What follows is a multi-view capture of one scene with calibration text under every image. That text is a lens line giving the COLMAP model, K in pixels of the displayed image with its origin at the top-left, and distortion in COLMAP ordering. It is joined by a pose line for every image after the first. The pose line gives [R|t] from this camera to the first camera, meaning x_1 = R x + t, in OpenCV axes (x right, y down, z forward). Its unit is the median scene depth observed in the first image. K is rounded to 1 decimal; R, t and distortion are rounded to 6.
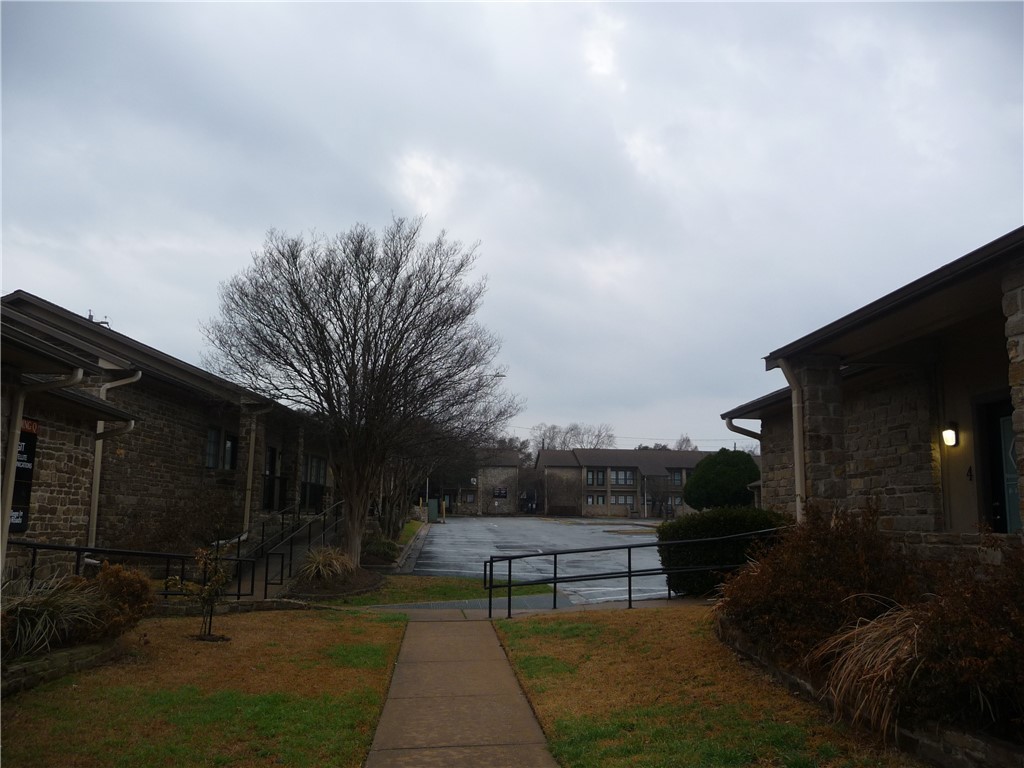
lens RADIAL K [[836.8, 0, 511.7], [0, 836.8, 384.0], [0, 0, 1]] dist [-0.043296, 0.004033]
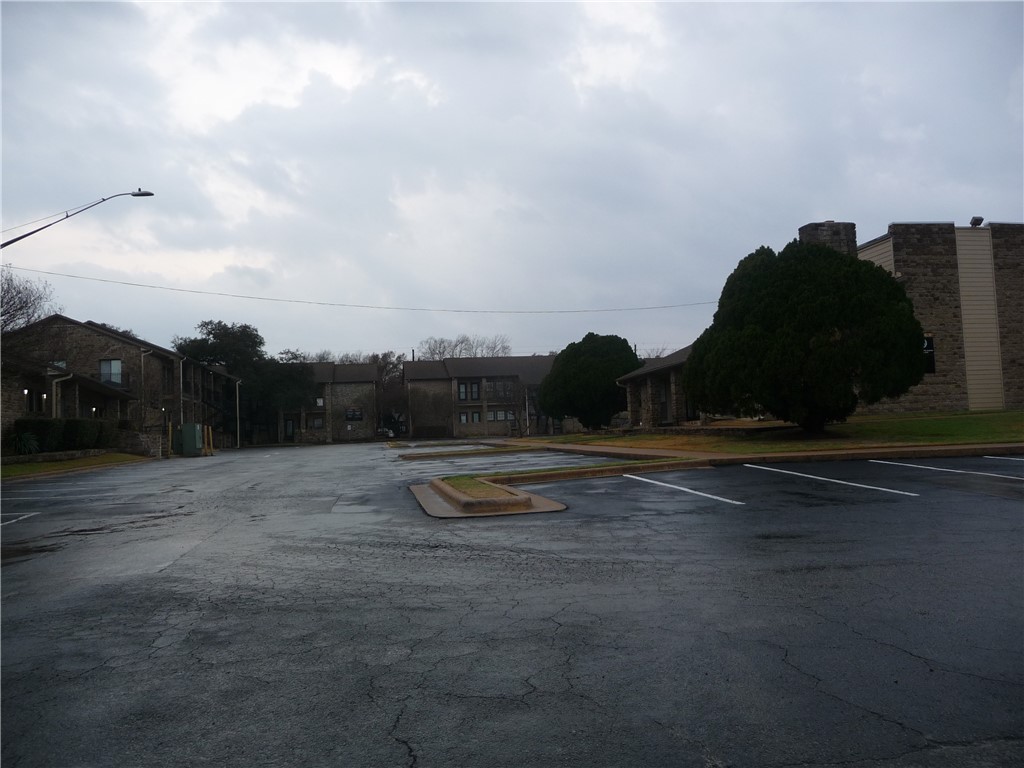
lens RADIAL K [[836.8, 0, 512.9], [0, 836.8, 384.1], [0, 0, 1]] dist [-0.043296, 0.004033]
pose [[0.995490, -0.047637, 0.082045, 0.076094], [0.040196, 0.995124, 0.090075, 0.031941], [-0.085935, -0.086371, 0.992550, 0.167770]]
